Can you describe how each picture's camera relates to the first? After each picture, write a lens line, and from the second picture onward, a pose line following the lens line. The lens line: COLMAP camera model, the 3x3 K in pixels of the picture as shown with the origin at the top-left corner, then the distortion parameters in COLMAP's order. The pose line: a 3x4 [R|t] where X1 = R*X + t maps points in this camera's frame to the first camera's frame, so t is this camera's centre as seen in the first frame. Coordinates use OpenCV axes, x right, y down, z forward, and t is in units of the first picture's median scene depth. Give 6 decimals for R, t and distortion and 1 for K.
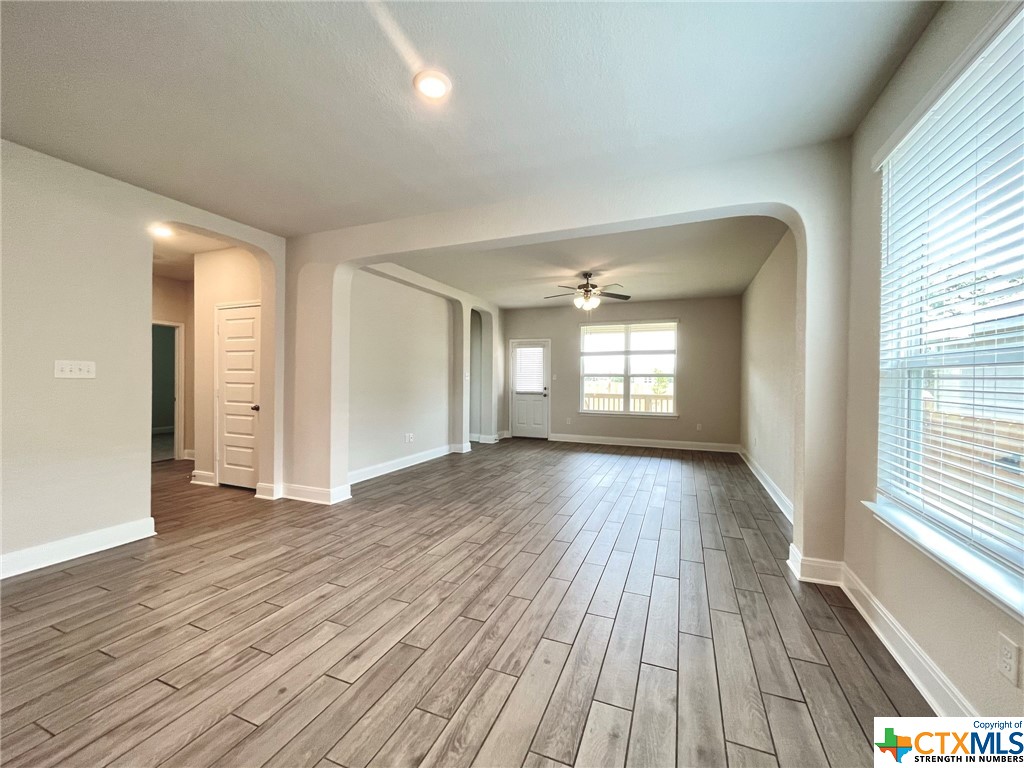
lens RADIAL K [[414.2, 0, 509.5], [0, 414.2, 381.3], [0, 0, 1]] dist [-0.002256, -0.001149]
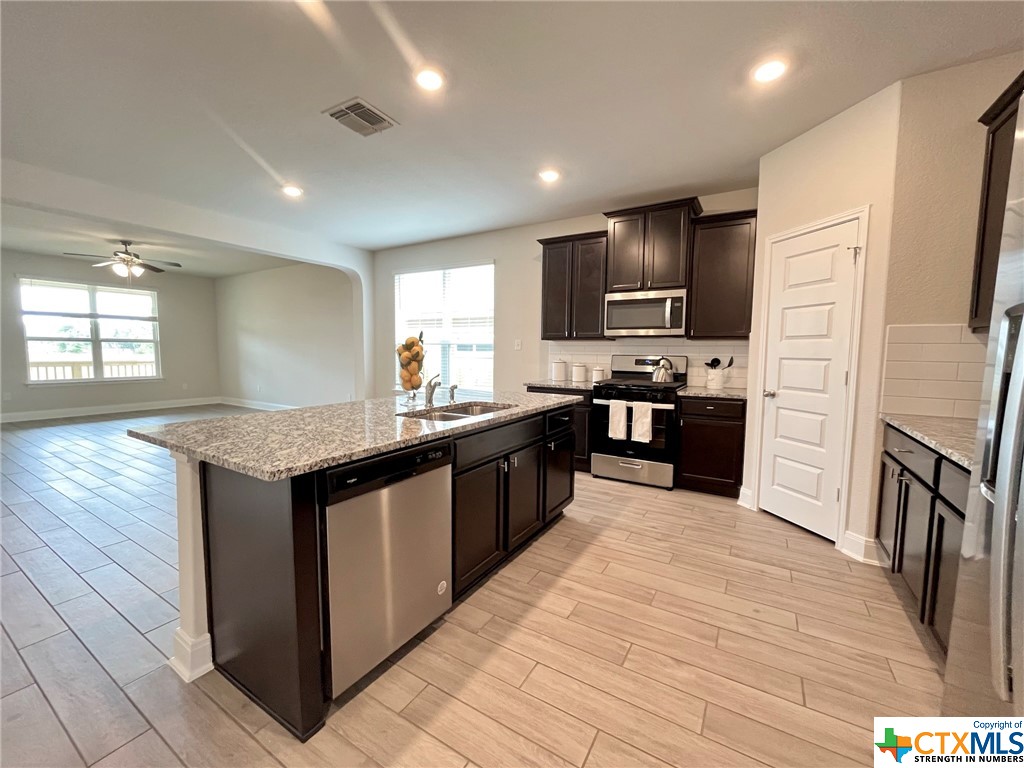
lens RADIAL K [[414.2, 0, 514.8], [0, 414.2, 382.6], [0, 0, 1]] dist [-0.002256, -0.001149]
pose [[0.134644, -0.080634, 0.987608, -0.545786], [-0.007111, 0.996579, 0.082336, -0.002436], [-0.990869, -0.018109, 0.133610, -0.071662]]
